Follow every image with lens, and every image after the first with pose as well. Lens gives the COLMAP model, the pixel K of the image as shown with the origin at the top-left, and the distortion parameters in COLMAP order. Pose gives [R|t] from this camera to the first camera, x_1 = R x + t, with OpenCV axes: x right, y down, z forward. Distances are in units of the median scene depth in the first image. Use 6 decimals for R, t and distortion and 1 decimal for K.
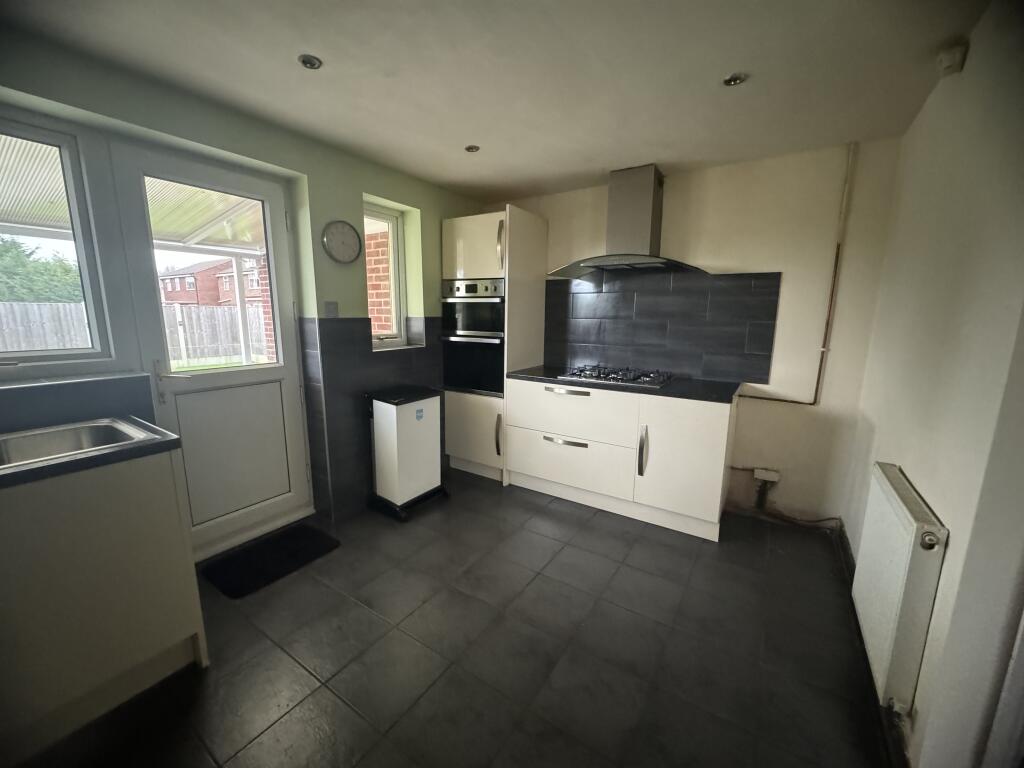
lens RADIAL K [[404.8, 0, 512.7], [0, 404.8, 384.1], [0, 0, 1]] dist [-0.006507, 0.000747]
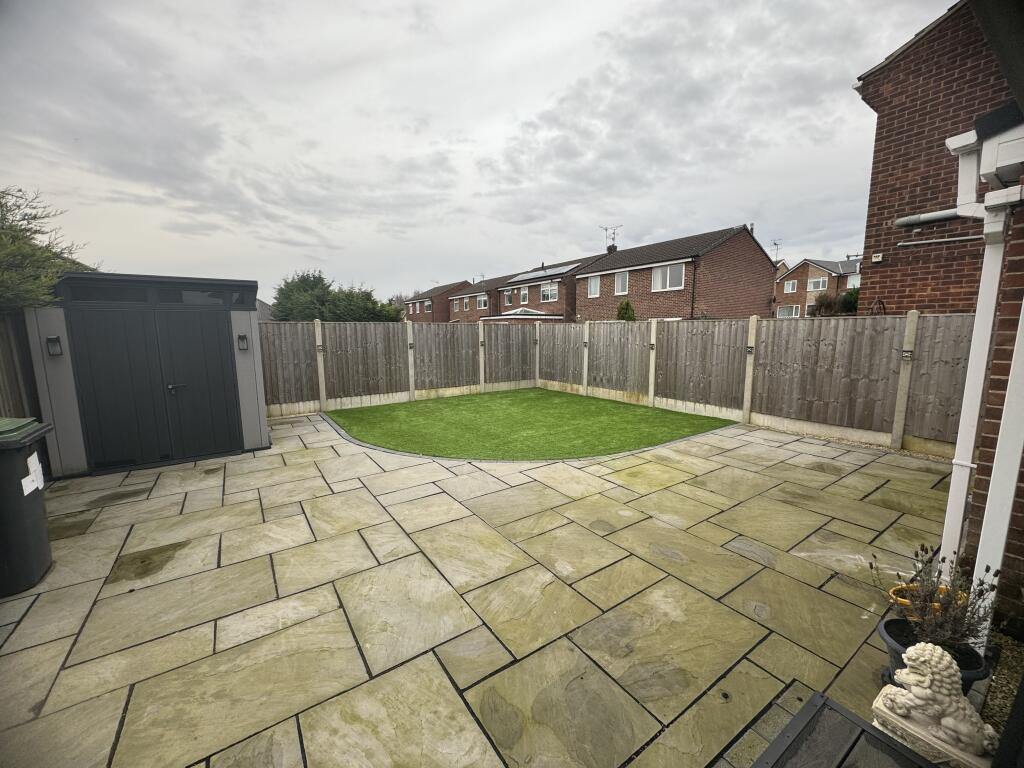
lens RADIAL K [[404.8, 0, 510.7], [0, 404.8, 384.9], [0, 0, 1]] dist [-0.006507, 0.000747]
pose [[0.919743, 0.037756, -0.390701, -0.400989], [-0.053572, 0.998123, -0.029659, -0.035776], [0.388848, 0.048210, 0.920040, 0.200391]]
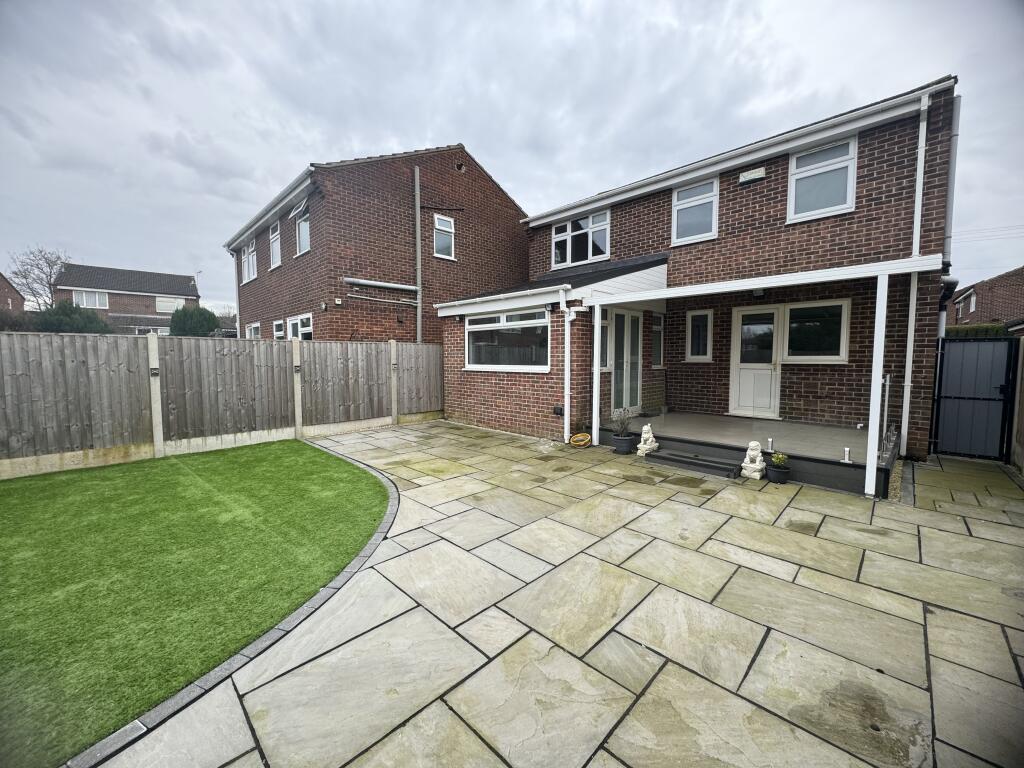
lens RADIAL K [[404.8, 0, 512.6], [0, 404.8, 385.3], [0, 0, 1]] dist [-0.006507, 0.000747]
pose [[0.201131, -0.078473, 0.976416, -1.605195], [0.172780, 0.984000, 0.043492, -0.116985], [-0.964206, 0.159957, 0.211472, 0.780863]]
